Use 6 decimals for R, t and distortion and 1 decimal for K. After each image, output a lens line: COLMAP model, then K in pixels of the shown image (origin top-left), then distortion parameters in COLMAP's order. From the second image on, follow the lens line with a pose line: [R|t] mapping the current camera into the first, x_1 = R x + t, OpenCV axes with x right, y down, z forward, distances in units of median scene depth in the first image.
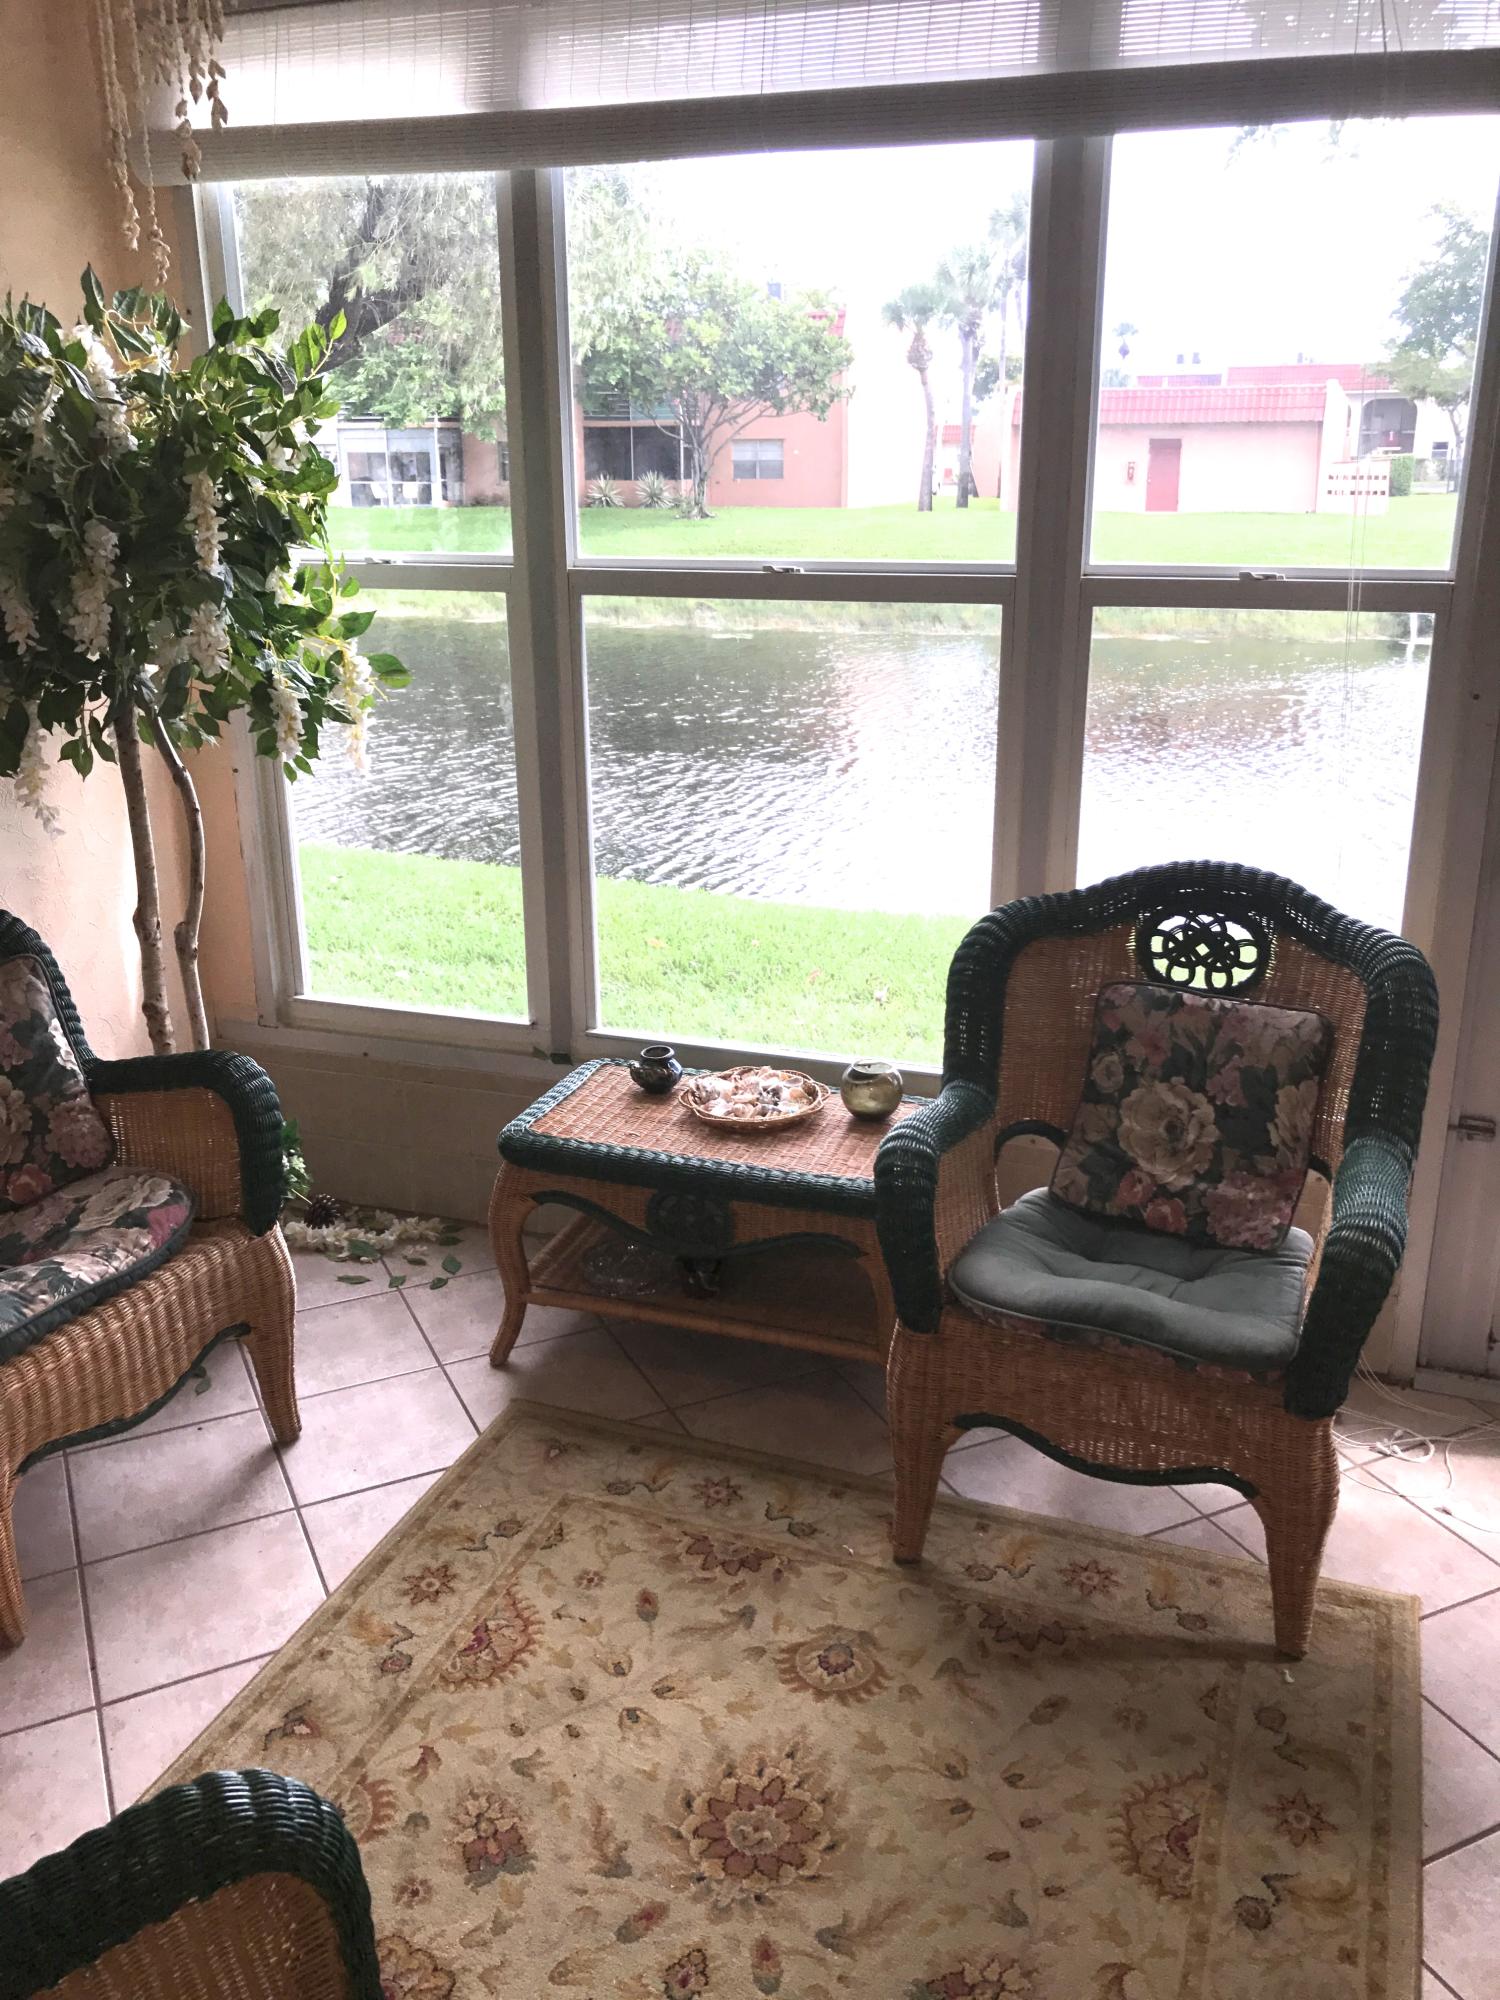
lens RADIAL K [[1647.8, 0, 755.0], [0, 1647.8, 999.7], [0, 0, 1]] dist [0.017071, -0.019724]
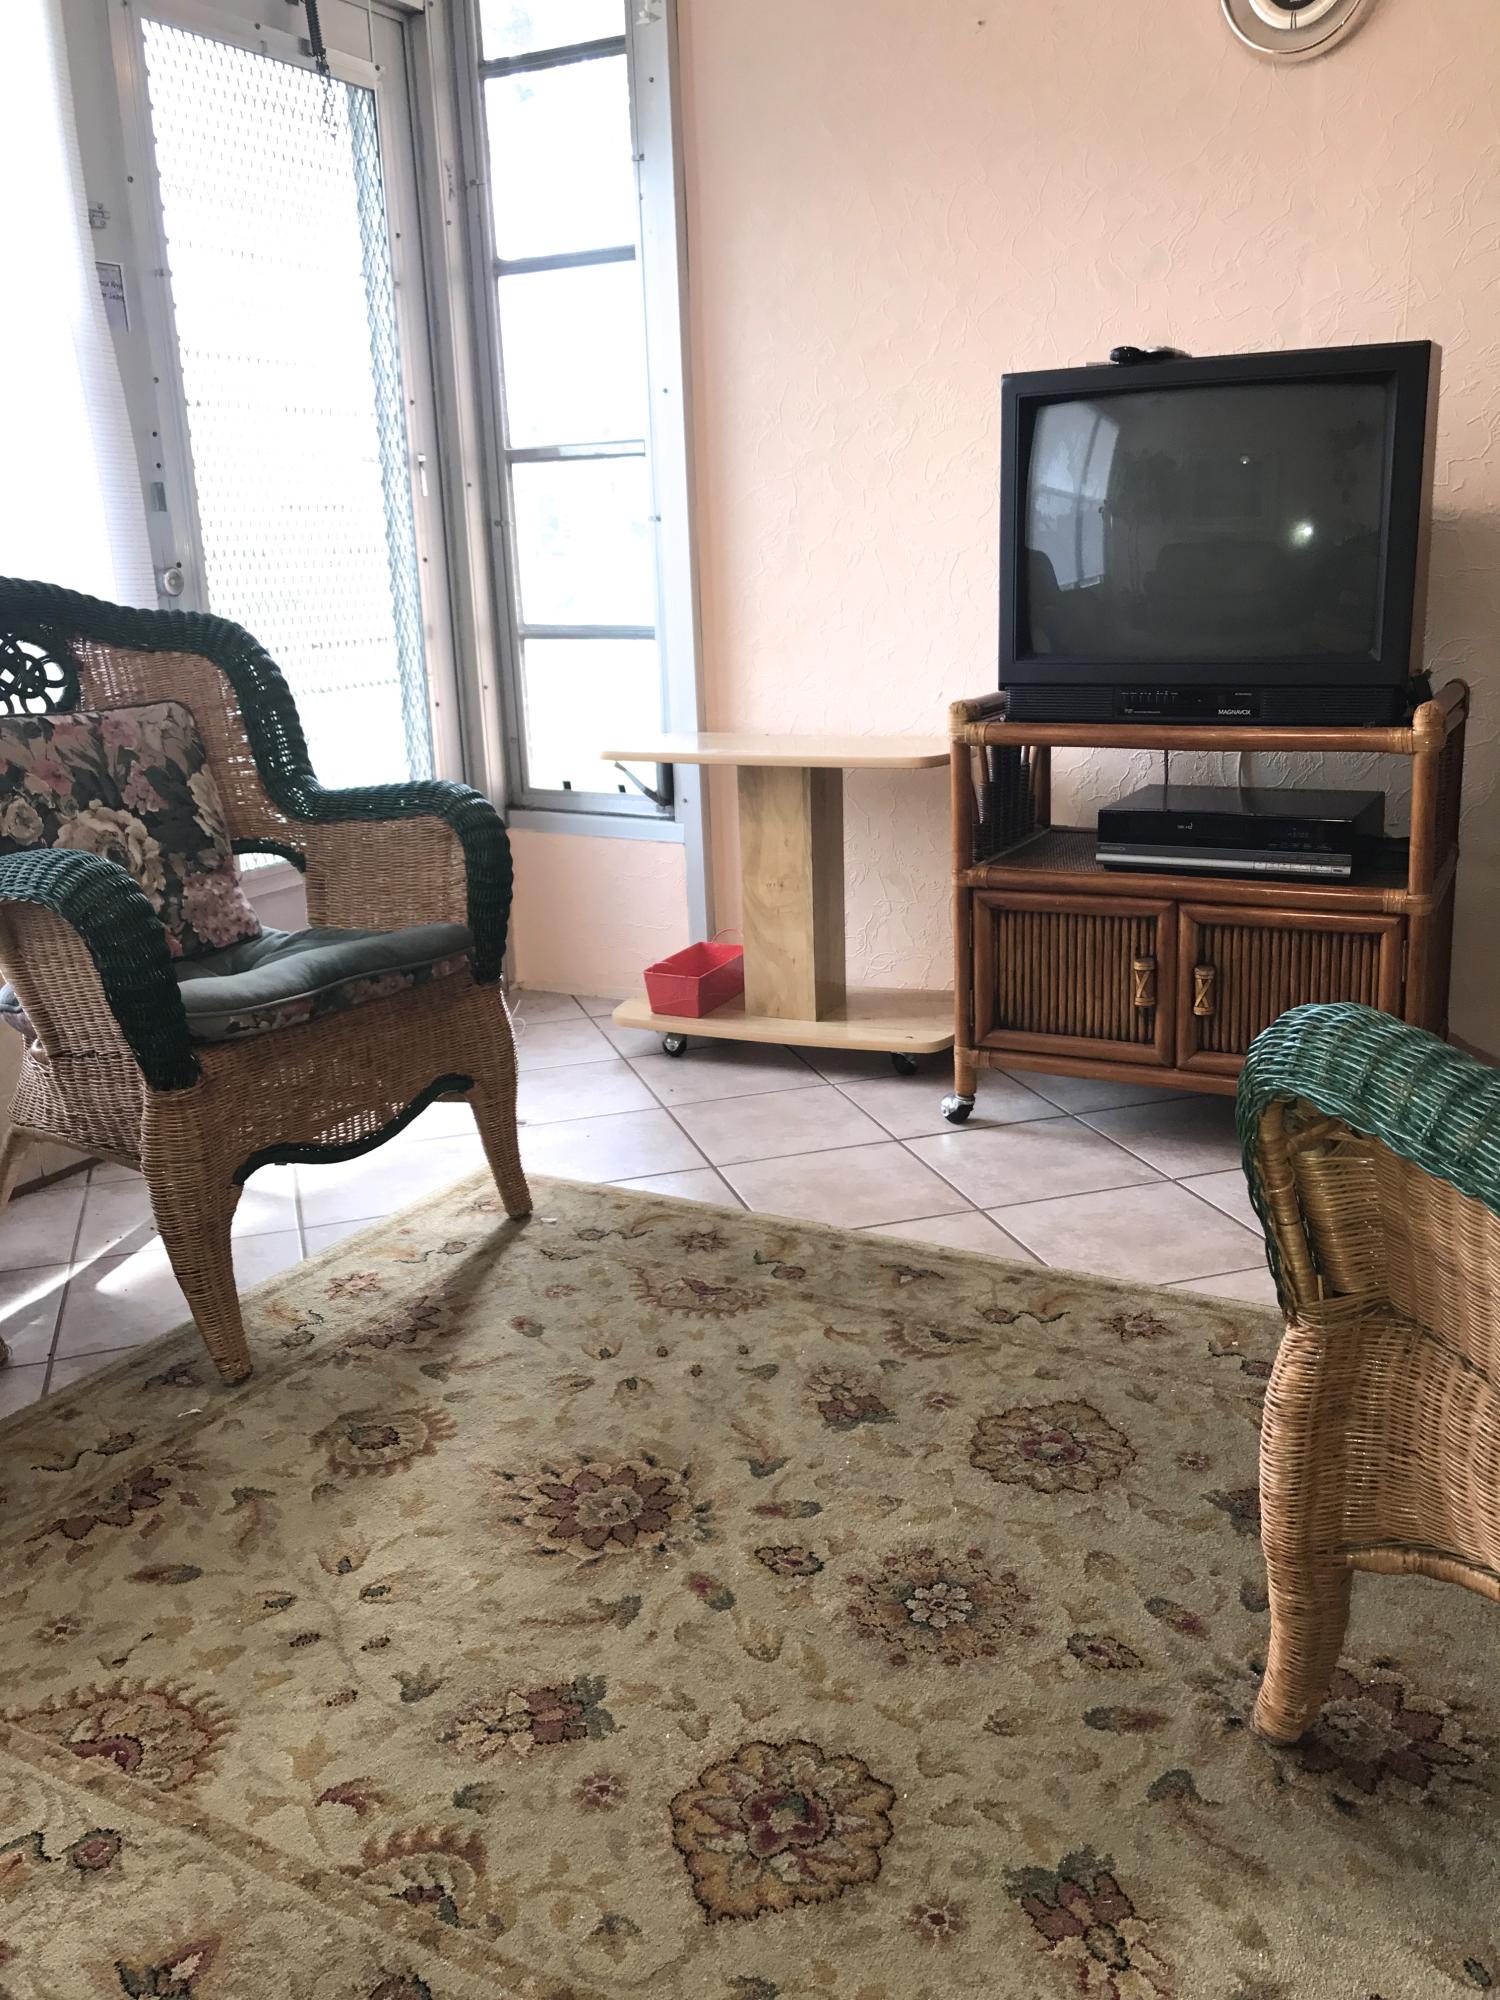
lens RADIAL K [[1647.8, 0, 756.1], [0, 1647.8, 1000.5], [0, 0, 1]] dist [0.017071, -0.019724]
pose [[0.133423, -0.263060, 0.955509, -0.621806], [0.338505, 0.918243, 0.205533, 0.091165], [-0.931457, 0.296022, 0.211562, 0.558376]]
